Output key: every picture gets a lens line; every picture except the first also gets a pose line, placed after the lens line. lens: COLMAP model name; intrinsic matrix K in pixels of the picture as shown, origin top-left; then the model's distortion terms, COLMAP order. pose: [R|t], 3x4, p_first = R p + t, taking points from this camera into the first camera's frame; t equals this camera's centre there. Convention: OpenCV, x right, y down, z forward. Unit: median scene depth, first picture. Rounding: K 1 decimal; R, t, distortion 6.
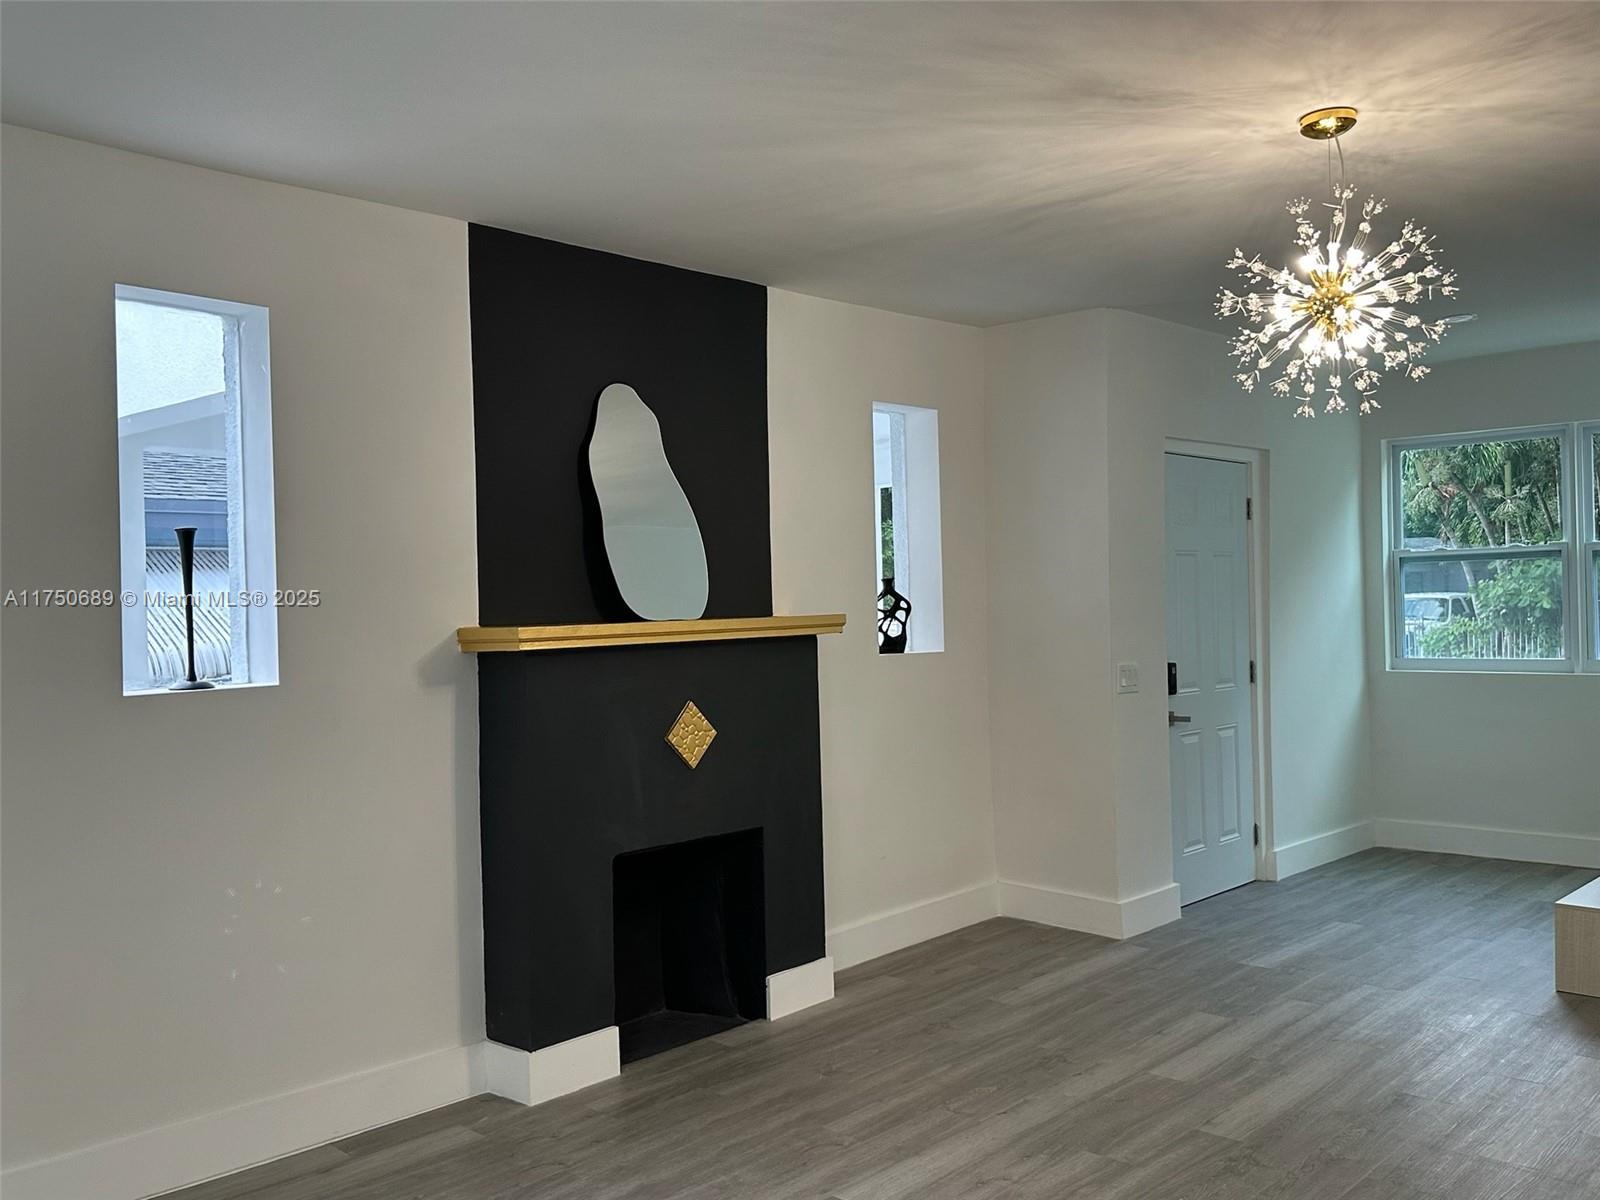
lens RADIAL K [[1369.1, 0, 808.2], [0, 1369.1, 602.0], [0, 0, 1]] dist [0.088388, -0.059680]
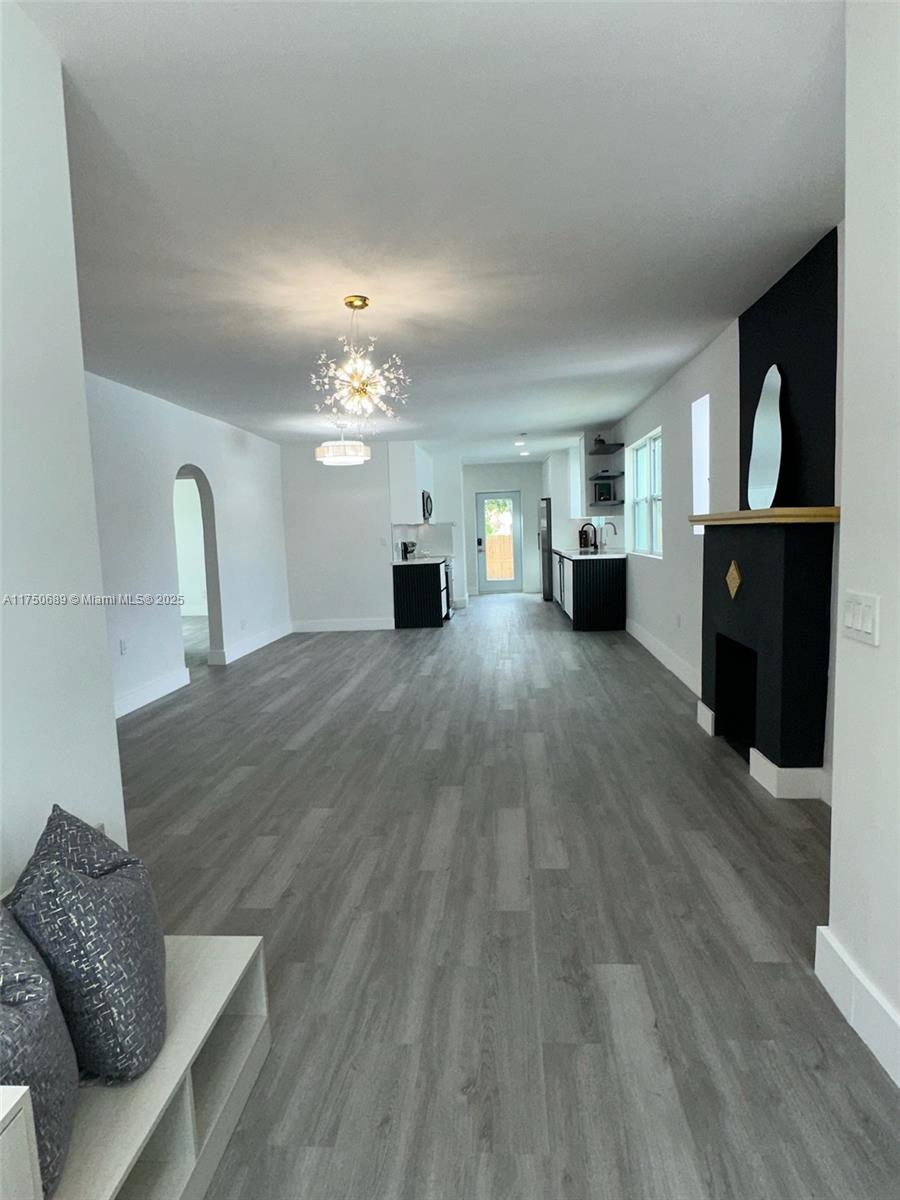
lens RADIAL K [[684.5, 0, 455.4], [0, 684.5, 595.6], [0, 0, 1]] dist [0.004052, 0.000697]
pose [[-0.778035, 0.106786, -0.619079, 0.743000], [0.048887, 0.992751, 0.109802, 0.005940], [0.626316, 0.055165, -0.777615, 1.498879]]
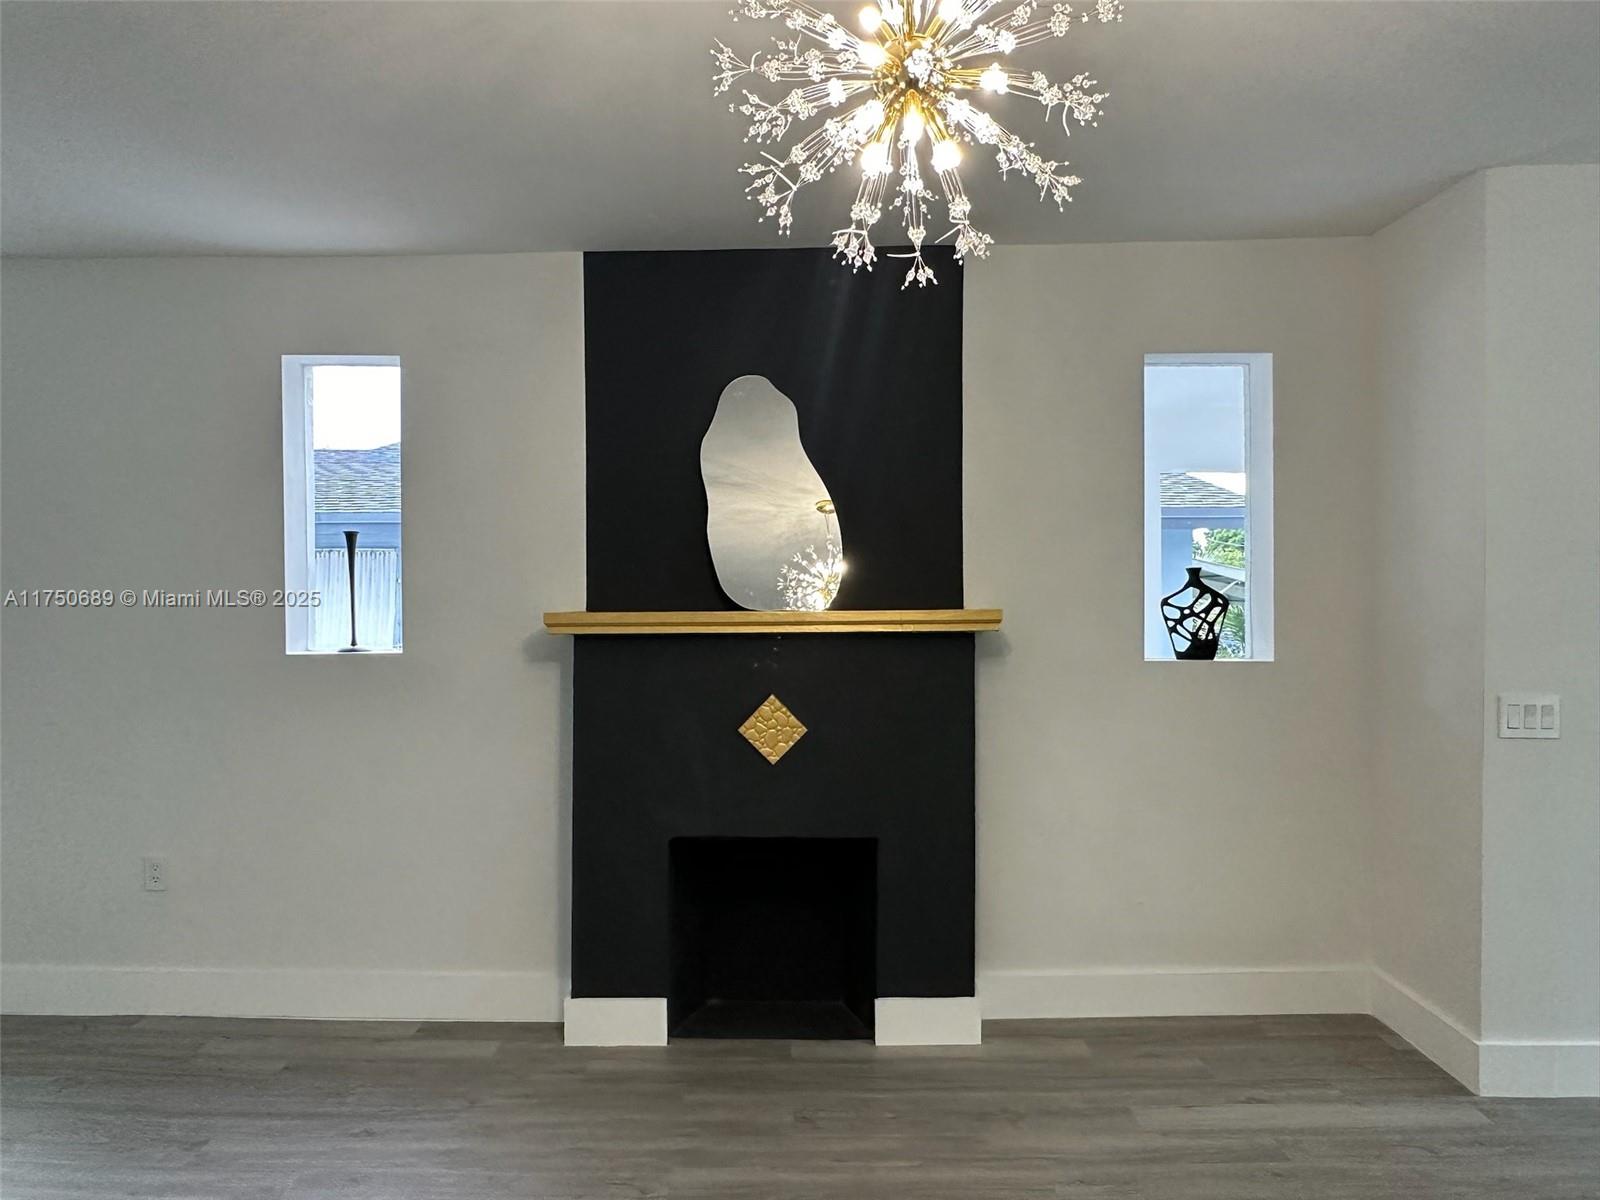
lens RADIAL K [[1104.0, 0, 806.7], [0, 1104.0, 620.9], [0, 0, 1]] dist [-0.002534, 0.013022]
pose [[0.673198, 0.028431, -0.738915, 0.523525], [-0.012748, 0.999558, 0.026846, -0.001032], [0.739352, -0.008653, 0.673263, 0.509237]]
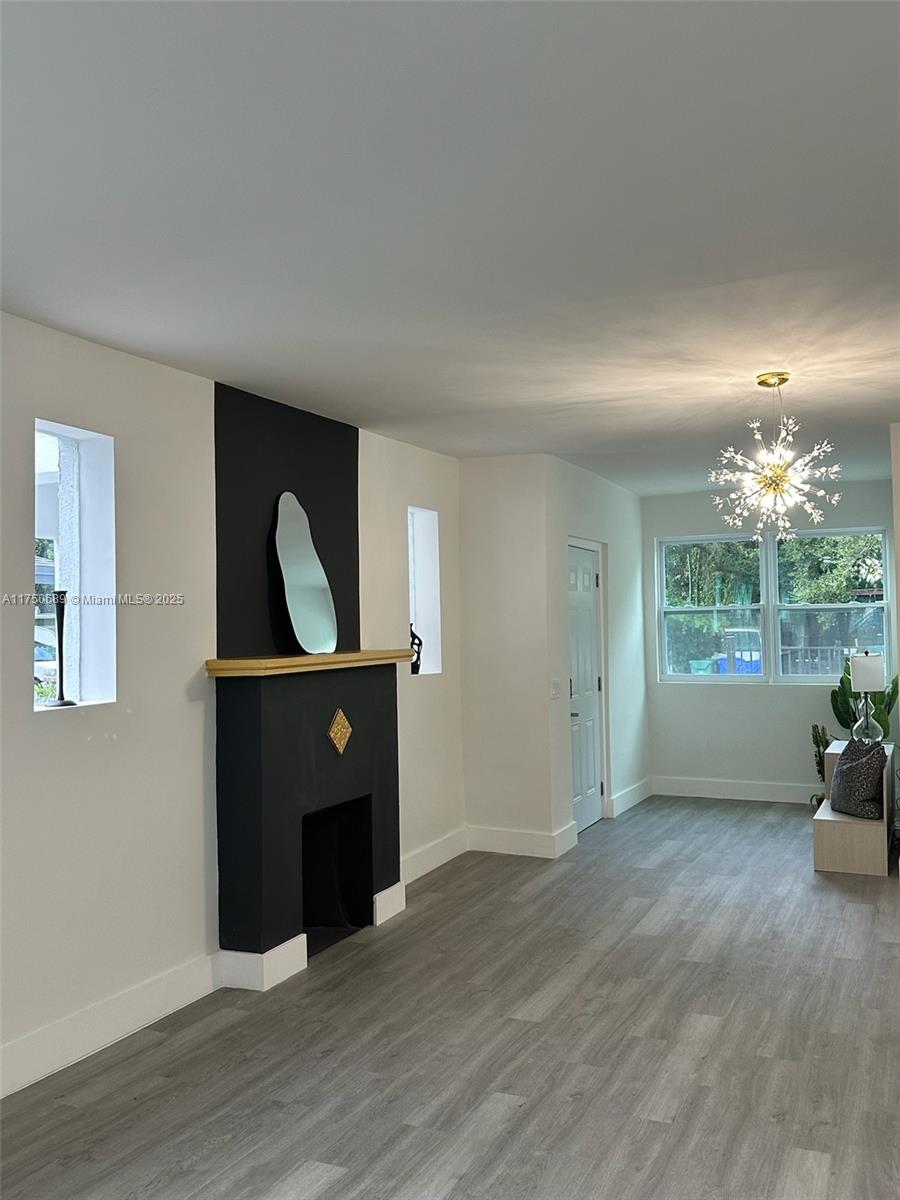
lens RADIAL K [[1041.9, 0, 453.8], [0, 1041.9, 594.6], [0, 0, 1]] dist [0.126766, -0.090233]
pose [[0.948015, 0.016773, 0.317783, -0.341373], [-0.005396, 0.999314, -0.036647, -0.010648], [-0.318179, 0.033027, 0.947455, -0.118270]]
